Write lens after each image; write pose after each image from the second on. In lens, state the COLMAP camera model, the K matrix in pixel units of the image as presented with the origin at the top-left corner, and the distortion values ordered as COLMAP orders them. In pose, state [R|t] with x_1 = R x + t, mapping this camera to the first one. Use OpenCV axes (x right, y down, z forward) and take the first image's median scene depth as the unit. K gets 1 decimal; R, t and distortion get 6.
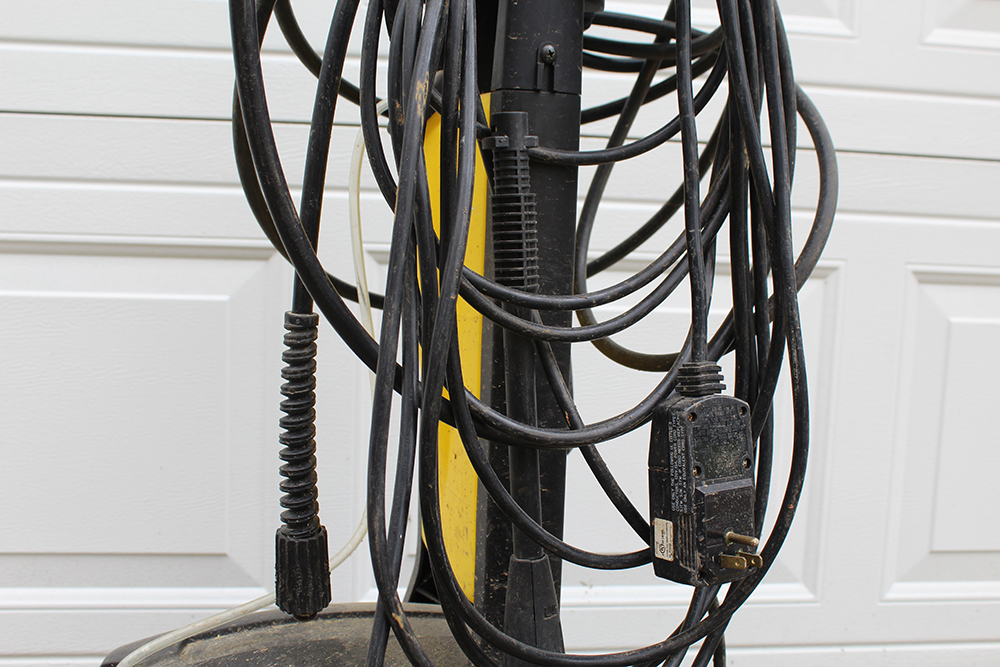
lens RADIAL K [[1093.7, 0, 500.0], [0, 1093.7, 333.5], [0, 0, 1]] dist [-0.141529, 0.171190]
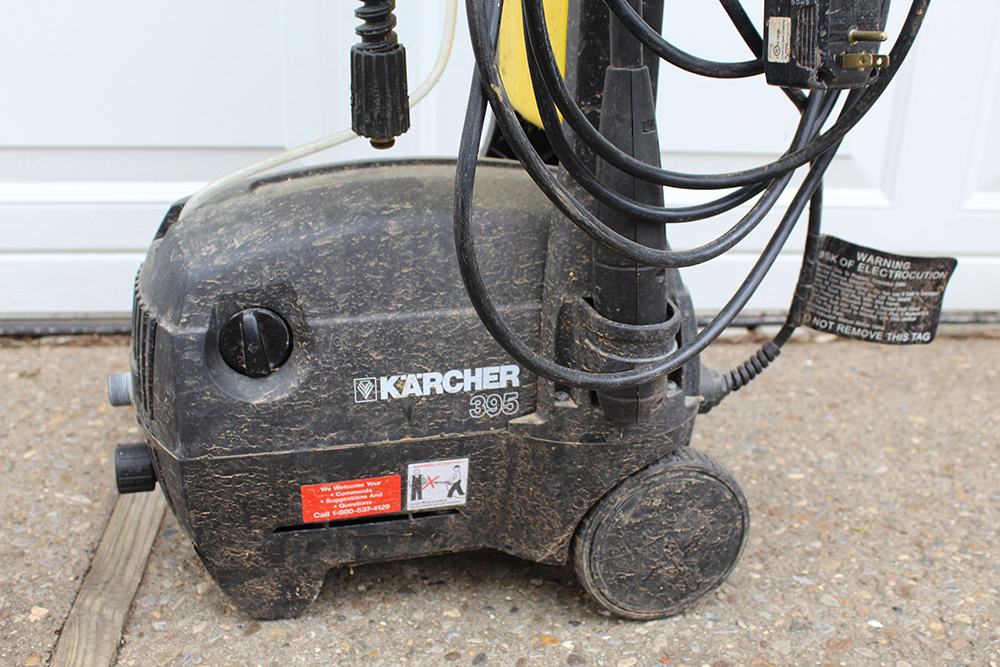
lens RADIAL K [[1093.7, 0, 500.0], [0, 1093.7, 333.5], [0, 0, 1]] dist [-0.141529, 0.171190]
pose [[0.999316, 0.011954, -0.034983, -0.044584], [-0.001557, 0.959047, 0.283242, 0.156210], [0.036936, -0.282994, 0.958410, 0.051528]]
